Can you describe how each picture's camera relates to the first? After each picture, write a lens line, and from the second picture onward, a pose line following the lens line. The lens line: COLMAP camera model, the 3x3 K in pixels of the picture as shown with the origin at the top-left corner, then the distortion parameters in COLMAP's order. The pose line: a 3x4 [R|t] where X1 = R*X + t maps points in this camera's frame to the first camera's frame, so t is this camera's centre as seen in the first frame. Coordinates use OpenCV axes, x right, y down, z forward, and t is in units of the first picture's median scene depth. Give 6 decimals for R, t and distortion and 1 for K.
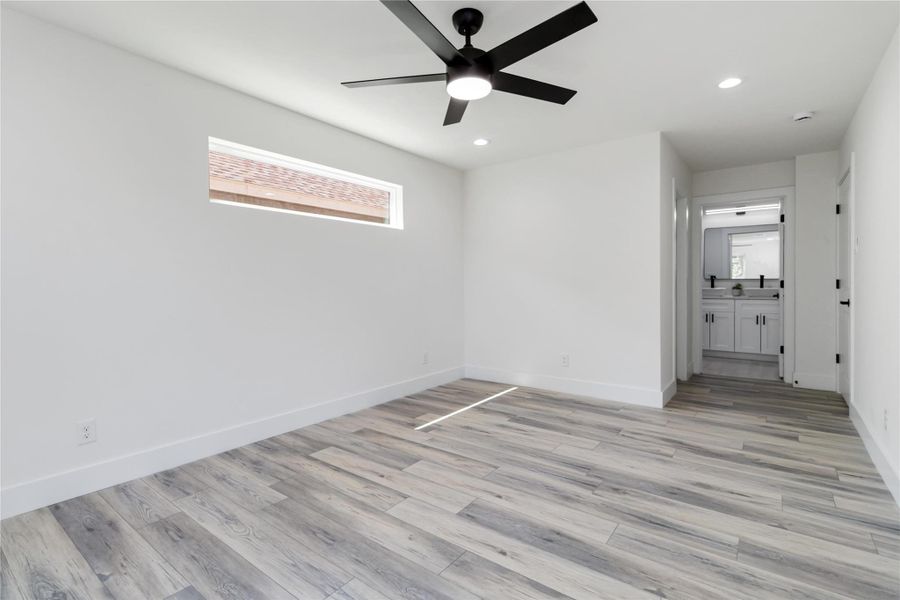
lens RADIAL K [[428.4, 0, 456.6], [0, 428.4, 280.4], [0, 0, 1]] dist [0.000868, -0.000133]
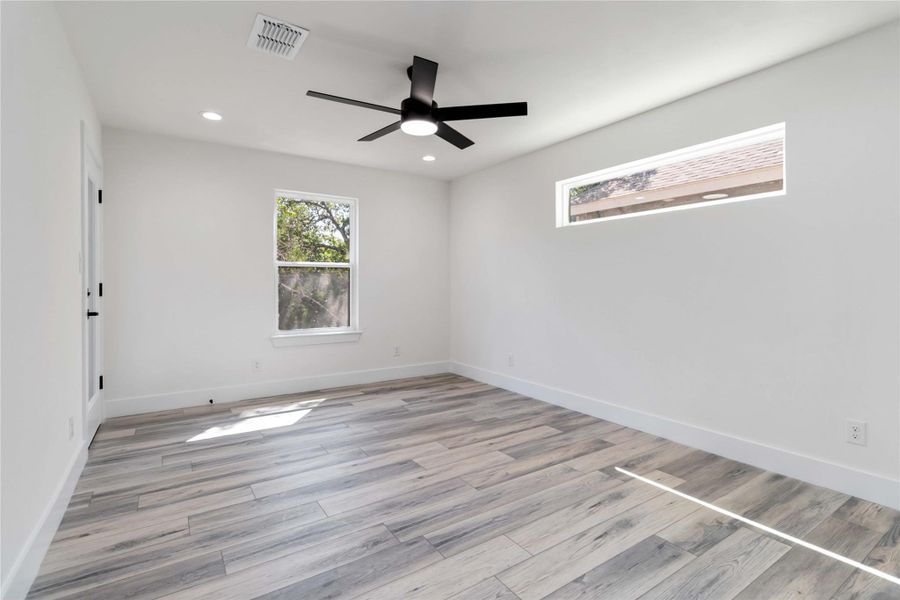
lens RADIAL K [[428.4, 0, 456.6], [0, 428.4, 280.4], [0, 0, 1]] dist [0.000868, -0.000133]
pose [[-0.324209, -0.004731, -0.945974, 0.907643], [0.007590, 0.999942, -0.007602, 0.001453], [0.945955, -0.009645, -0.324154, 1.174663]]
